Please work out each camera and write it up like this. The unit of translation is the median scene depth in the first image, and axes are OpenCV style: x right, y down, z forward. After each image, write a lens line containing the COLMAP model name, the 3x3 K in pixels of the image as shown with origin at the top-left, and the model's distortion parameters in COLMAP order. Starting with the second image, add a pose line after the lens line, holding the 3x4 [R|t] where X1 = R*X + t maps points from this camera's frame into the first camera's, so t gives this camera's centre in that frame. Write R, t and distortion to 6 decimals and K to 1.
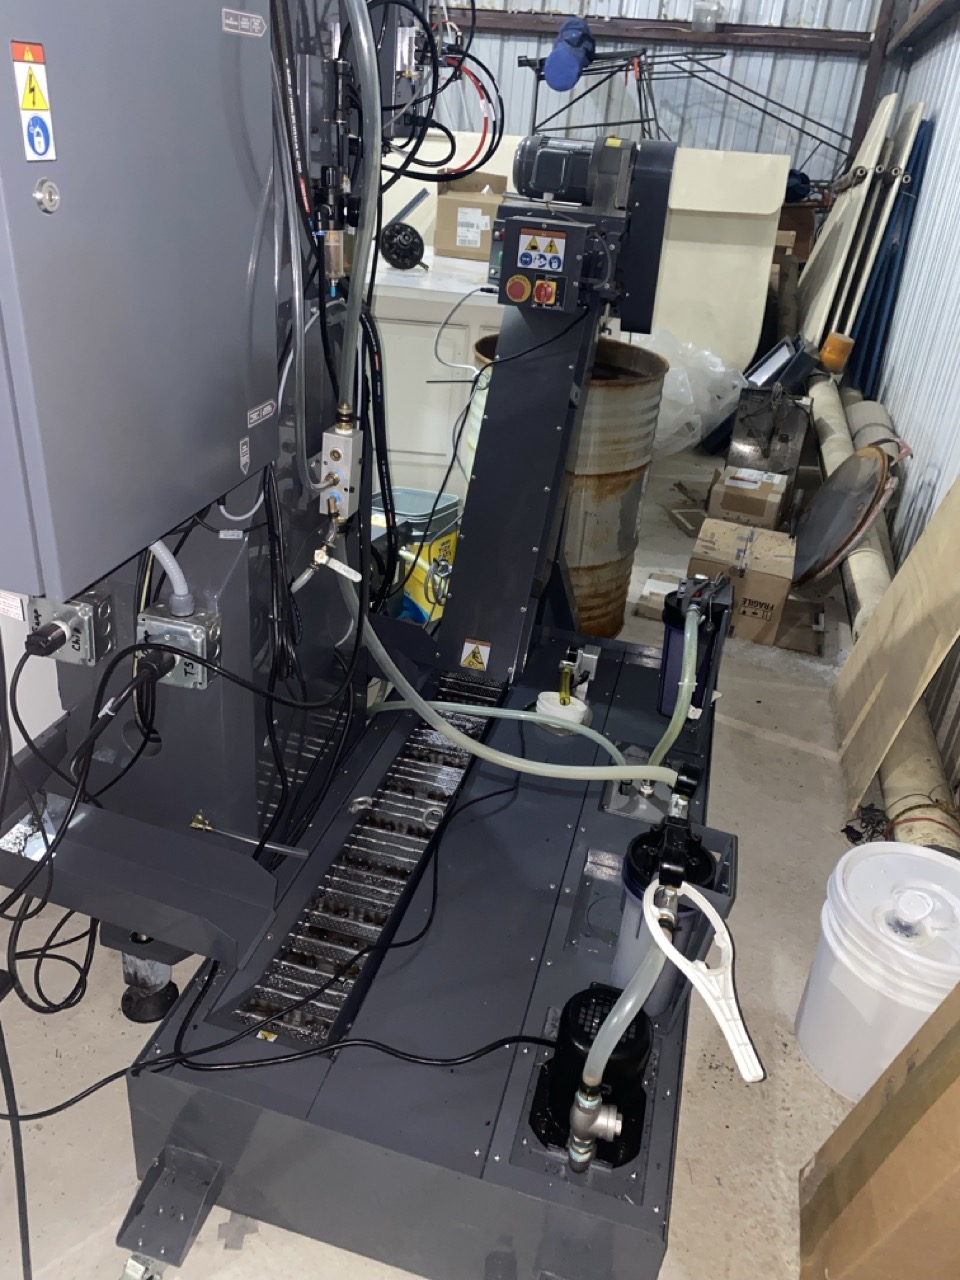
lens RADIAL K [[975.9, 0, 480.0], [0, 975.9, 640.0], [0, 0, 1]] dist [0.037560, -0.044228]
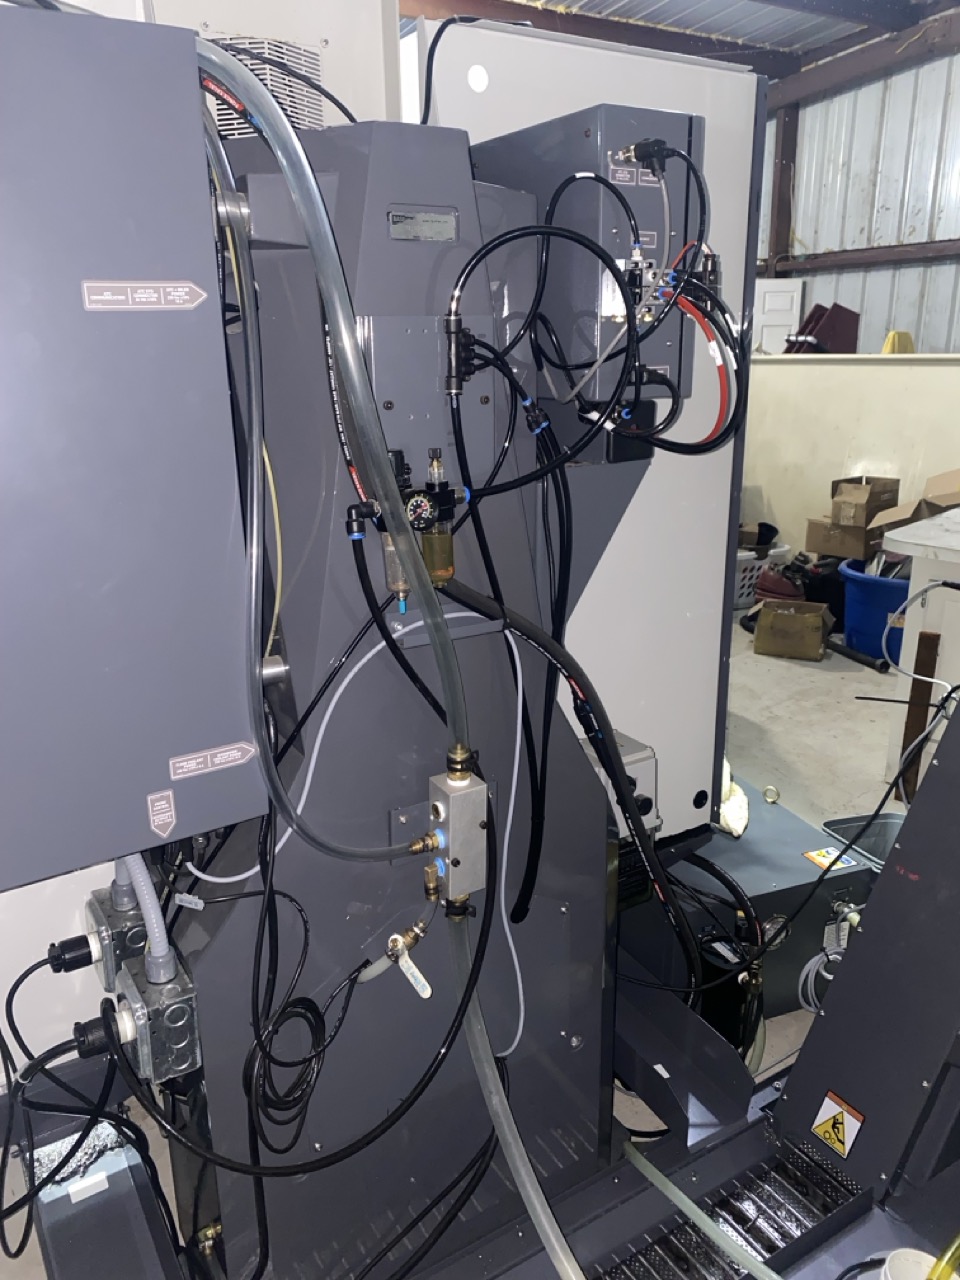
lens RADIAL K [[975.9, 0, 480.0], [0, 975.9, 640.0], [0, 0, 1]] dist [0.037560, -0.044228]
pose [[0.720174, 0.114980, -0.684200, 0.406956], [-0.259276, 0.959323, -0.111695, -0.275659], [0.643526, 0.257837, 0.720691, 0.539754]]
